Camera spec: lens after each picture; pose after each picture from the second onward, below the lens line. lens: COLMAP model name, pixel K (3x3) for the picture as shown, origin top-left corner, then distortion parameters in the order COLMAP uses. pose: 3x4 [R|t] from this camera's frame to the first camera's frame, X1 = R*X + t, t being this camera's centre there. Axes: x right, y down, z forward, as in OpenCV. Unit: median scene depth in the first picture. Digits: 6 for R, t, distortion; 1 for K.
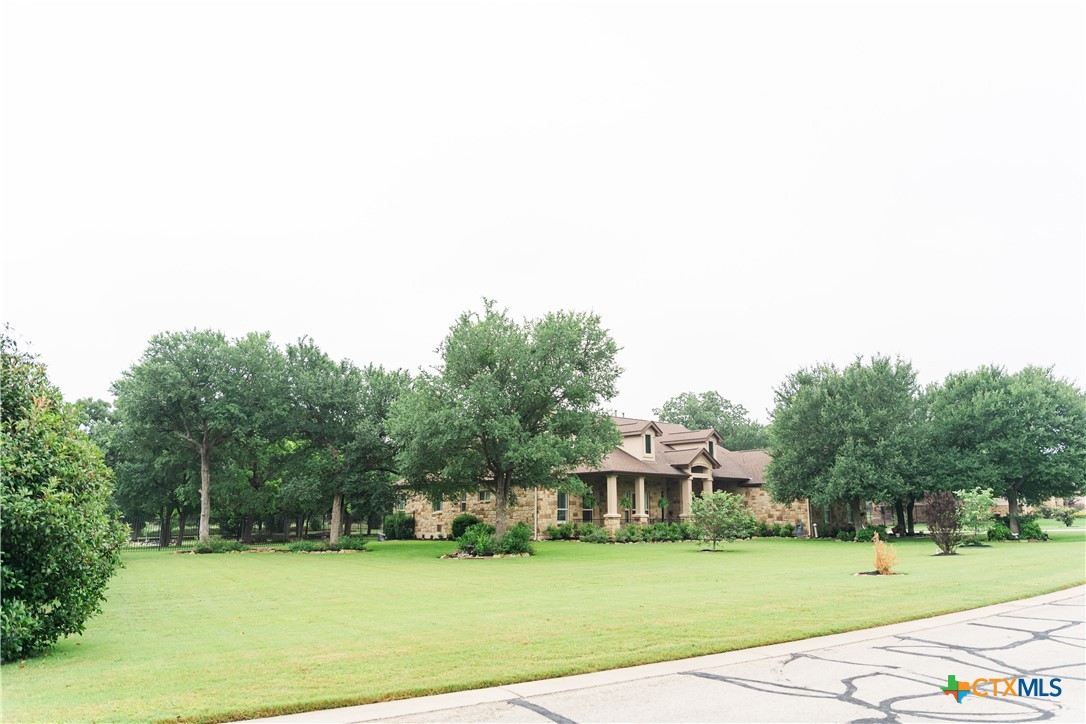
lens RADIAL K [[772.3, 0, 536.7], [0, 772.3, 358.9], [0, 0, 1]] dist [-0.005120, -0.002662]
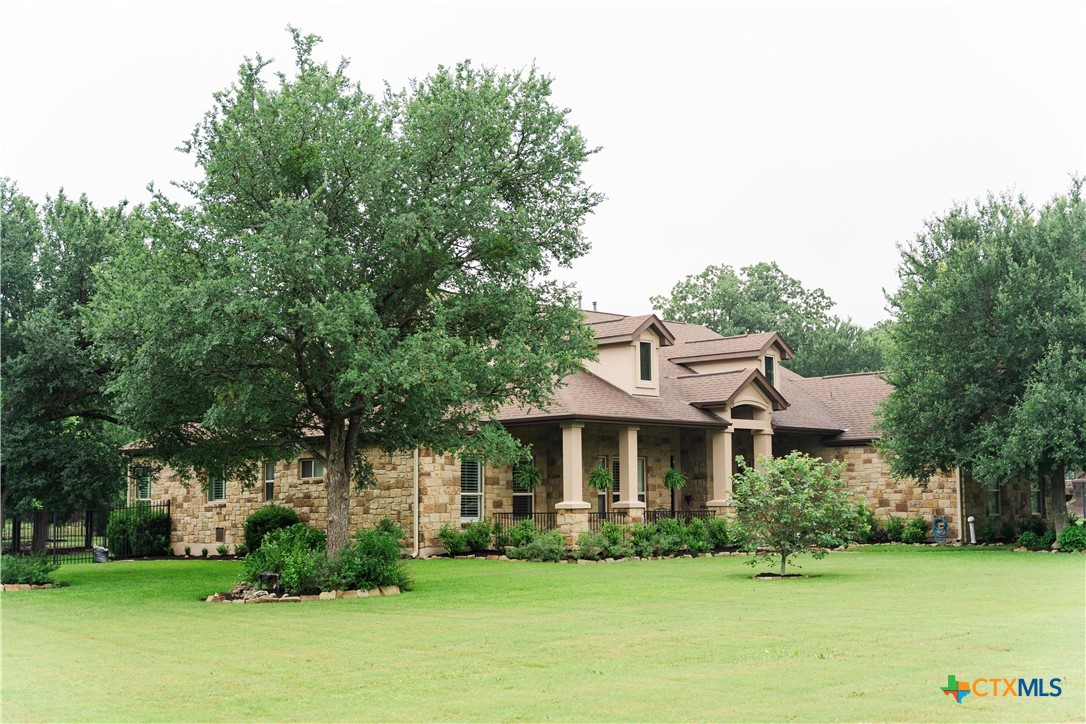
lens RADIAL K [[1449.6, 0, 543.2], [0, 1449.6, 361.3], [0, 0, 1]] dist [0.011743, 0.000000]
pose [[0.996862, -0.003461, 0.079084, 0.007211], [-0.004601, 0.994822, 0.101524, 0.019815], [-0.079026, -0.101569, 0.991685, 0.104674]]
